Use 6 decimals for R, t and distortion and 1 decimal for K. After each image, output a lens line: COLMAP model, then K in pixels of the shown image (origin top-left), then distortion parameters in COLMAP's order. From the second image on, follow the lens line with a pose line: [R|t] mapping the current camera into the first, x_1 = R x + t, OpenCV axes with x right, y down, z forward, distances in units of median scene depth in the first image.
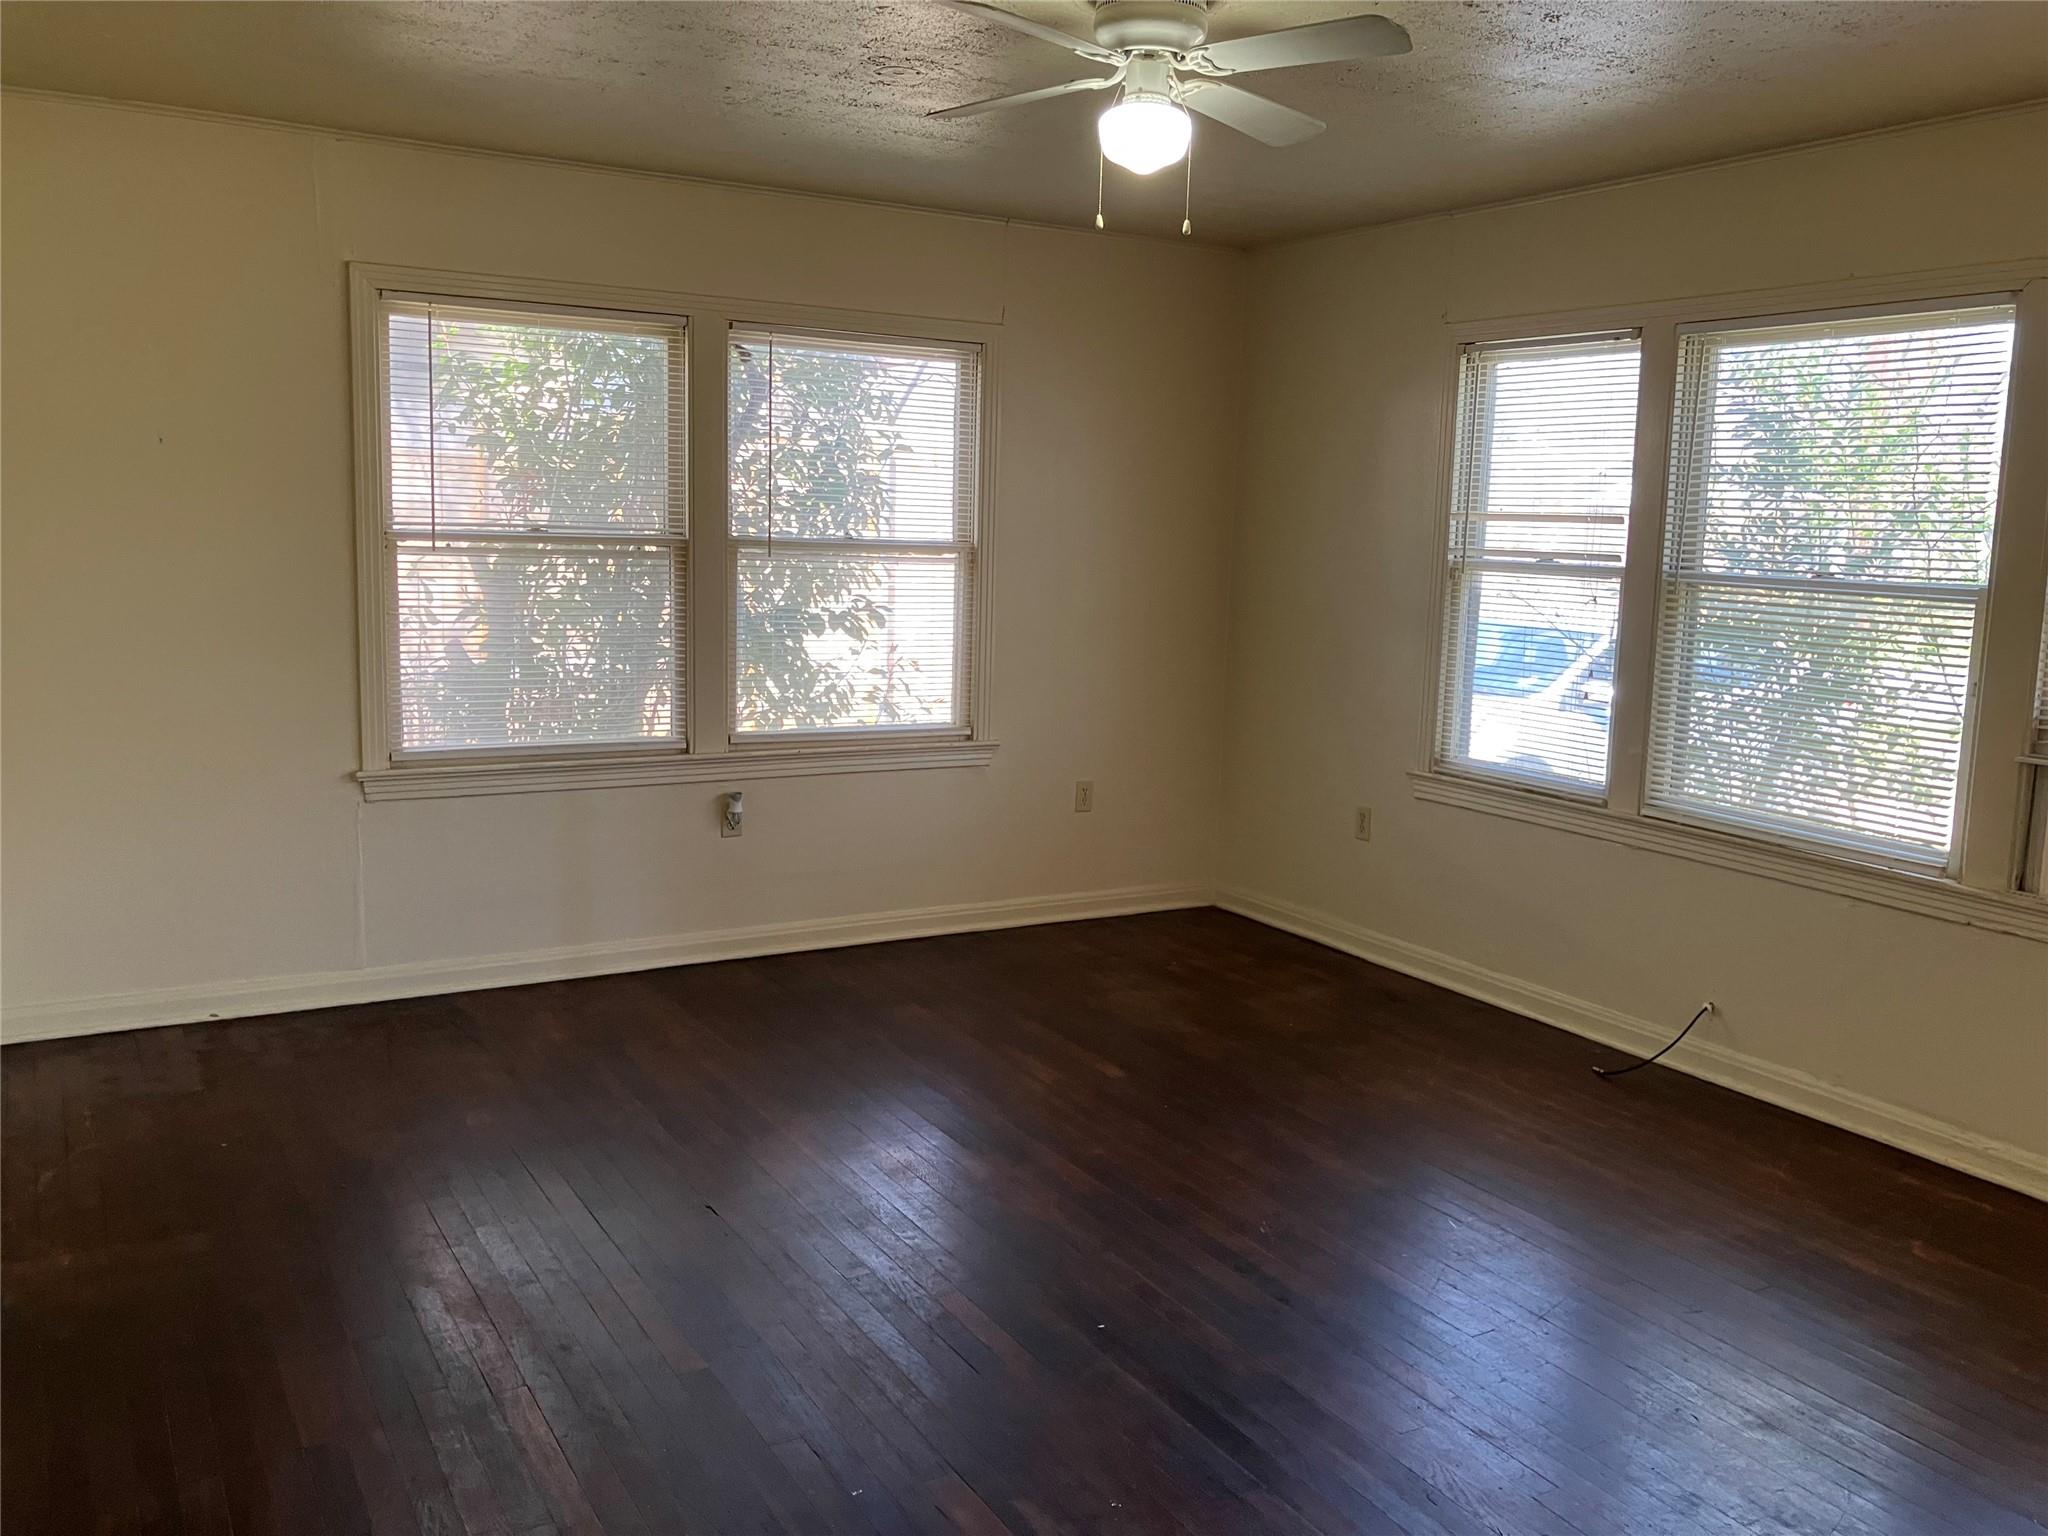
lens RADIAL K [[1680.0, 0, 1024.0], [0, 1680.0, 768.0], [0, 0, 1]] dist [0.049692, 0.001633]
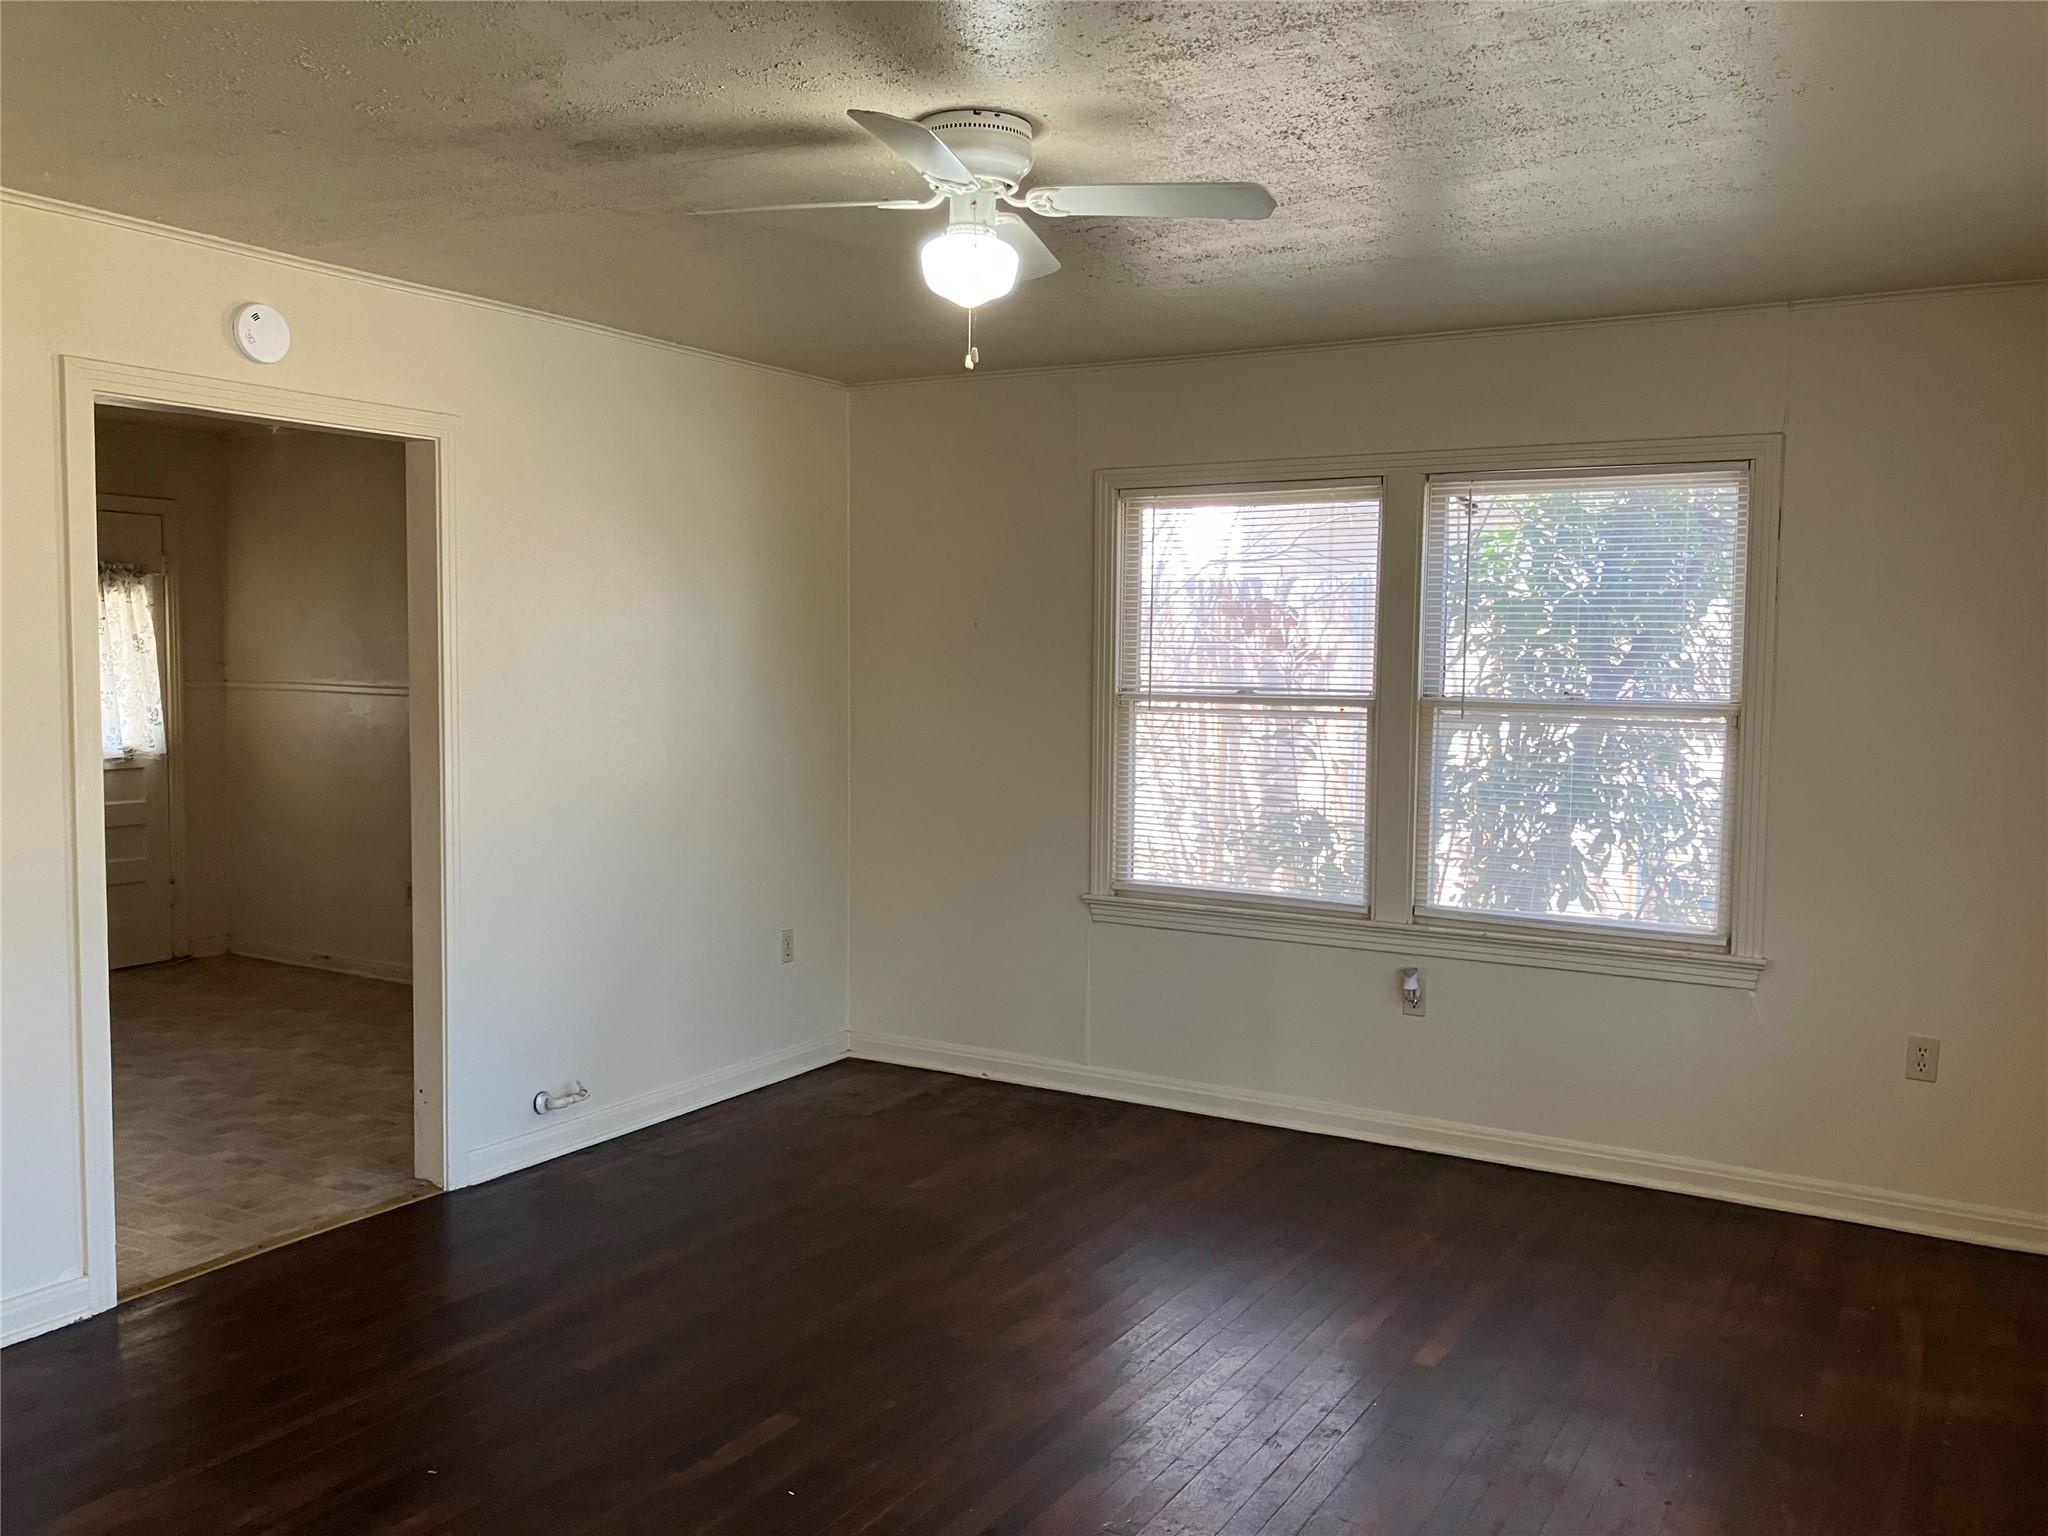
lens RADIAL K [[1680.0, 0, 1024.0], [0, 1680.0, 768.0], [0, 0, 1]] dist [0.049692, 0.001633]
pose [[0.489243, 0.035819, -0.871412, 0.577981], [-0.126717, 0.991473, -0.030389, -0.042766], [0.862893, 0.125290, 0.489610, 0.363696]]
